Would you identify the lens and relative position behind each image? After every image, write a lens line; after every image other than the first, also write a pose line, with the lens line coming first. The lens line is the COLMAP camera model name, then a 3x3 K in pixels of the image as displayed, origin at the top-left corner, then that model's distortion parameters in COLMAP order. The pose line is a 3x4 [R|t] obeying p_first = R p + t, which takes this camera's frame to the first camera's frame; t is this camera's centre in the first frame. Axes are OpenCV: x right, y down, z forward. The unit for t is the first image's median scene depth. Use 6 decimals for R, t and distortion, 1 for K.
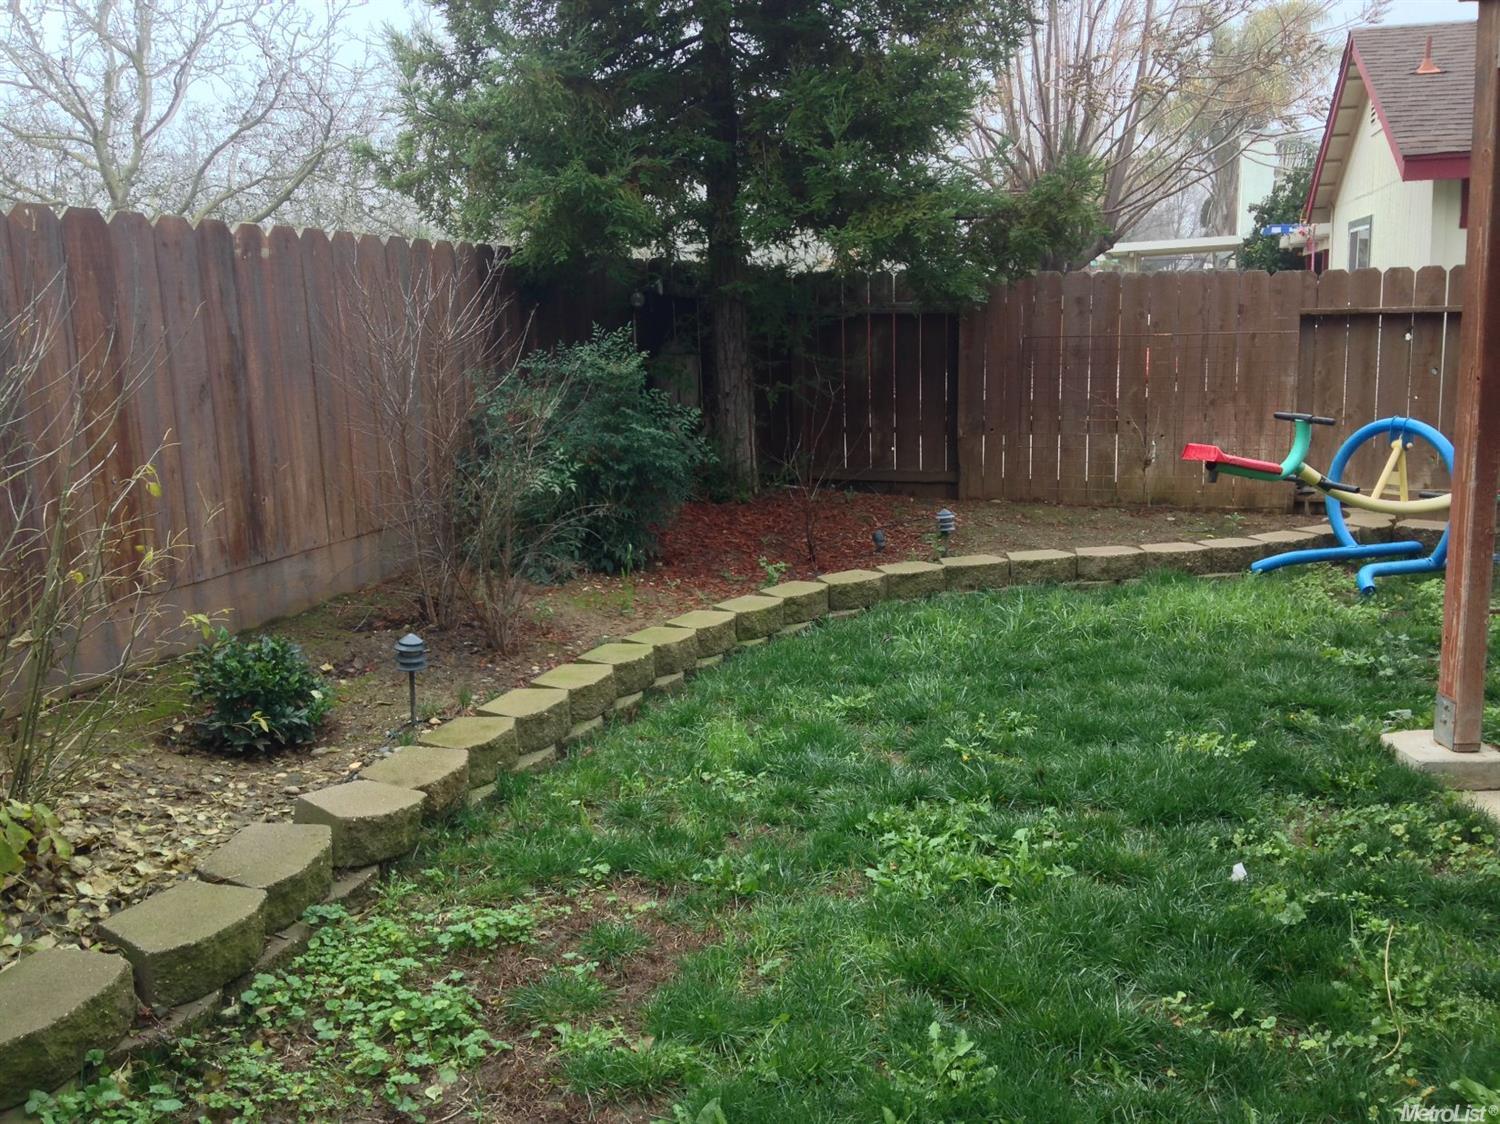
lens RADIAL K [[1364.6, 0, 740.3], [0, 1364.6, 556.6], [0, 0, 1]] dist [0.156510, -0.243839]
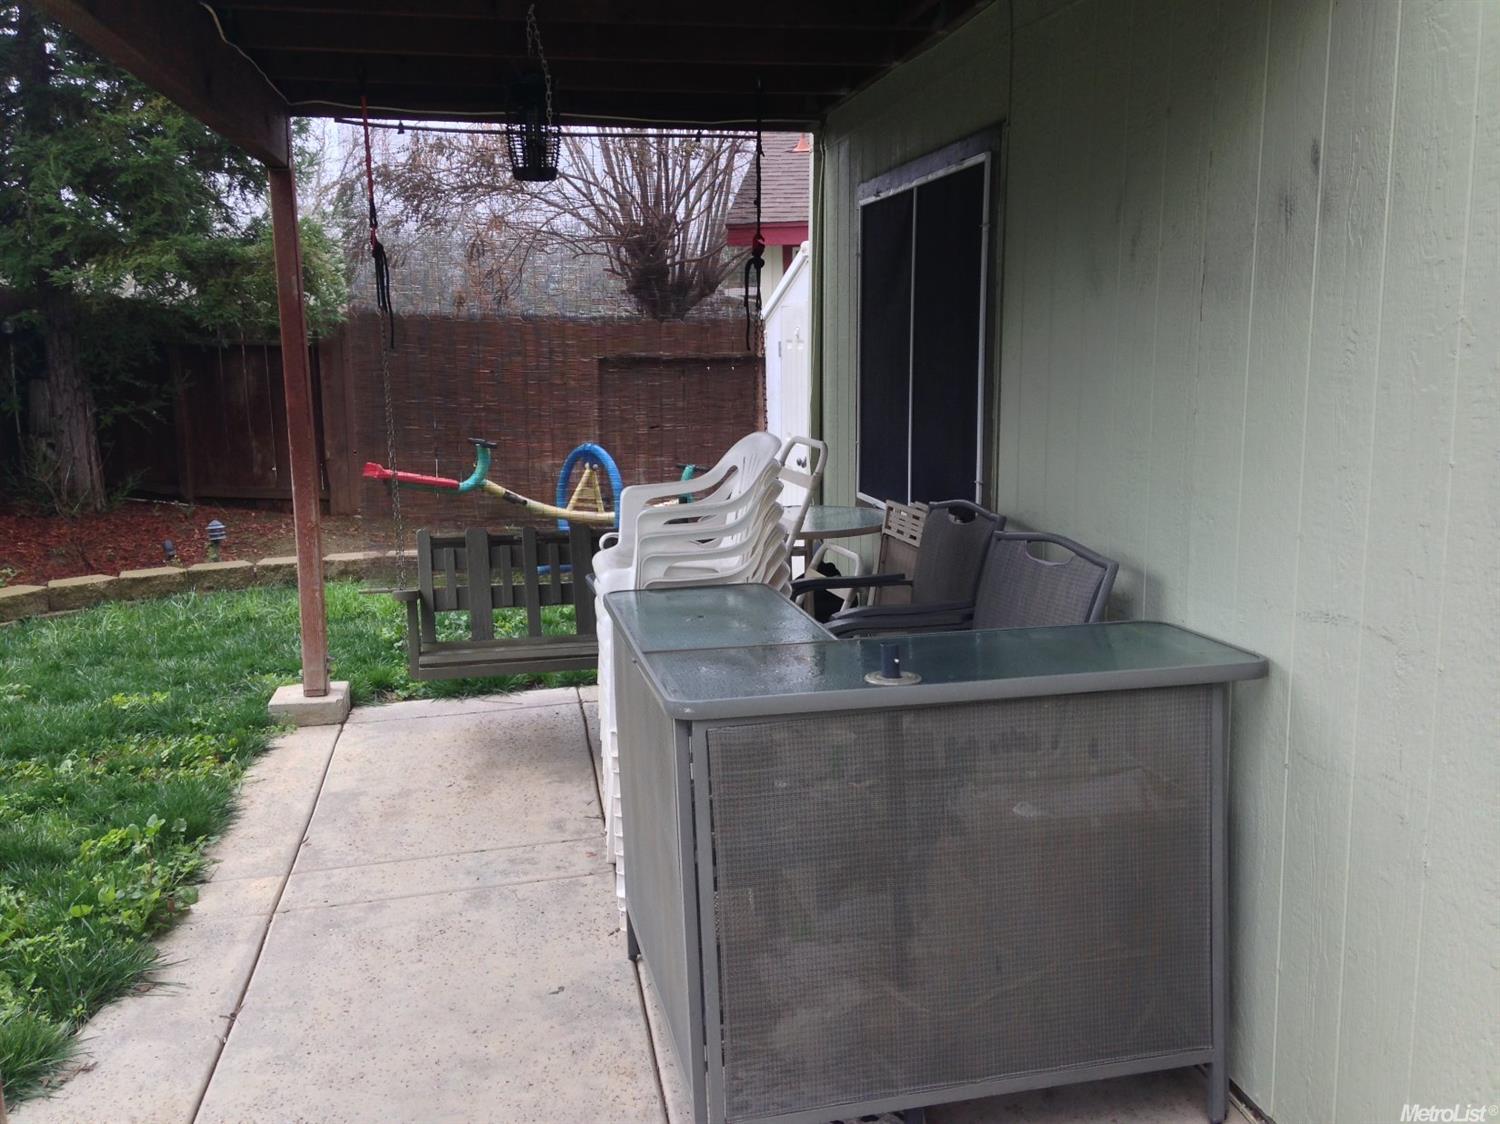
lens RADIAL K [[1364.6, 0, 755.1], [0, 1364.6, 560.4], [0, 0, 1]] dist [0.156510, -0.243839]
pose [[0.988271, -0.011526, 0.152273, 0.423246], [0.014658, 0.999703, -0.019456, 0.026915], [-0.152004, 0.021460, 0.988147, -0.187600]]
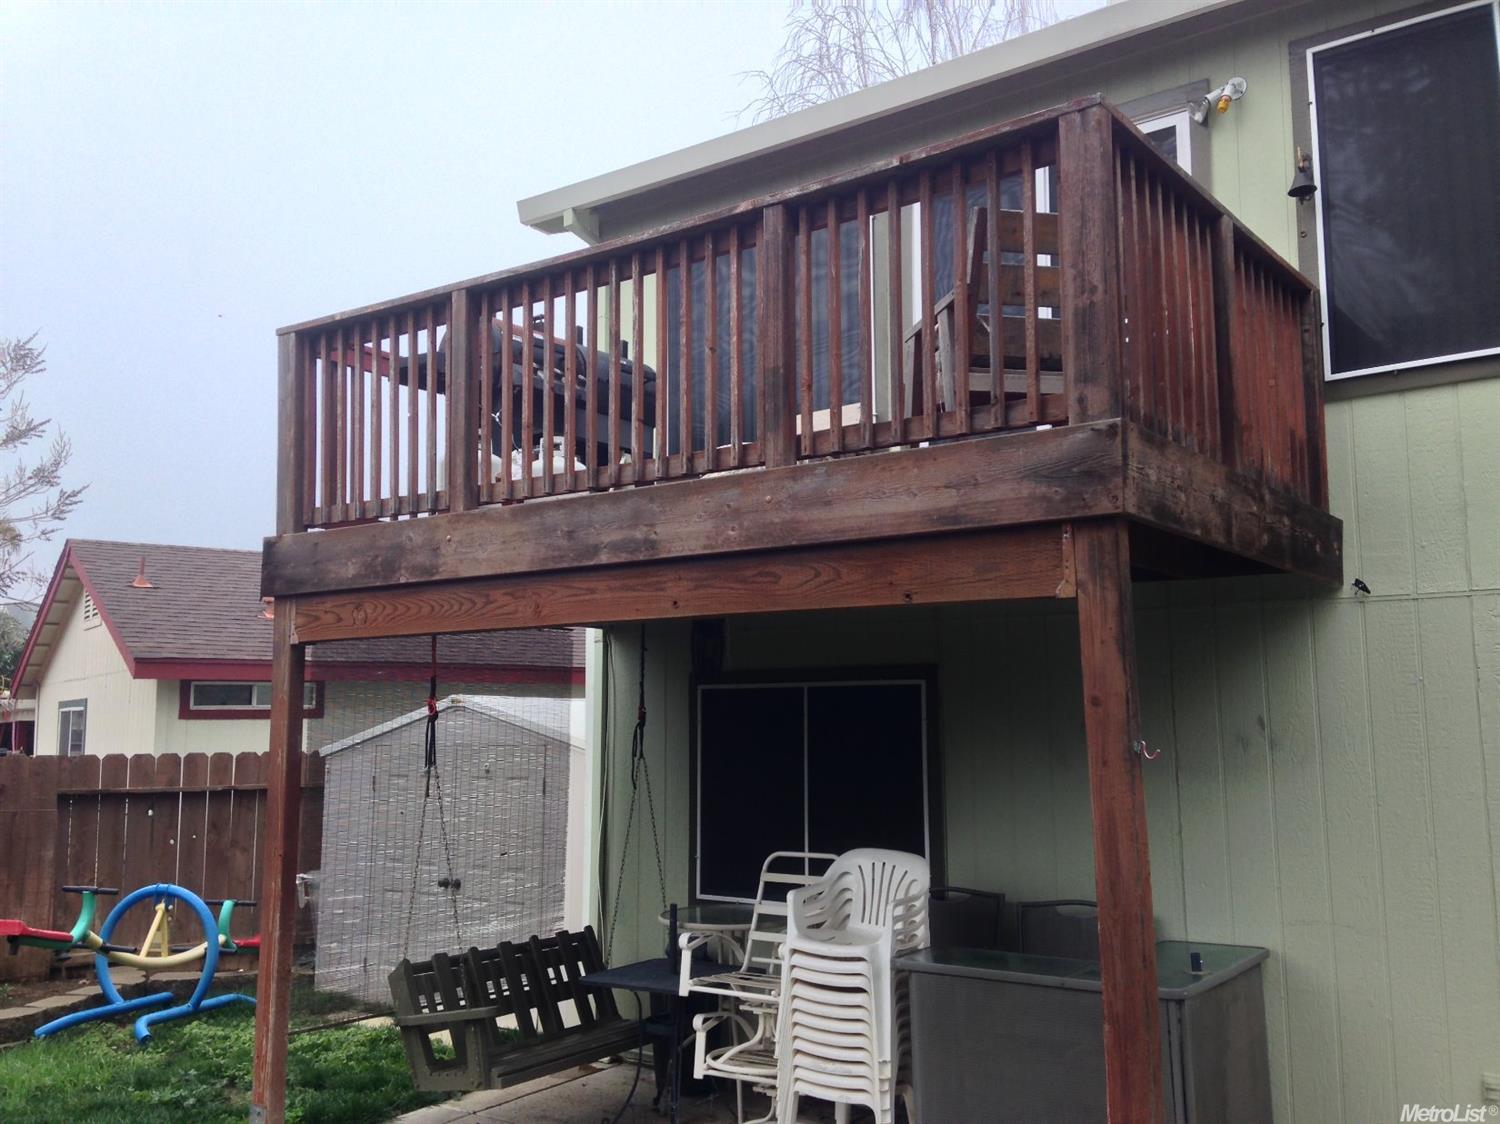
lens RADIAL K [[1364.6, 0, 736.1], [0, 1364.6, 569.0], [0, 0, 1]] dist [0.156510, -0.243839]
pose [[0.625587, 0.116026, 0.771479, -0.165514], [0.128796, 0.959951, -0.248810, 0.001551], [-0.769450, 0.255016, 0.585589, -0.137263]]
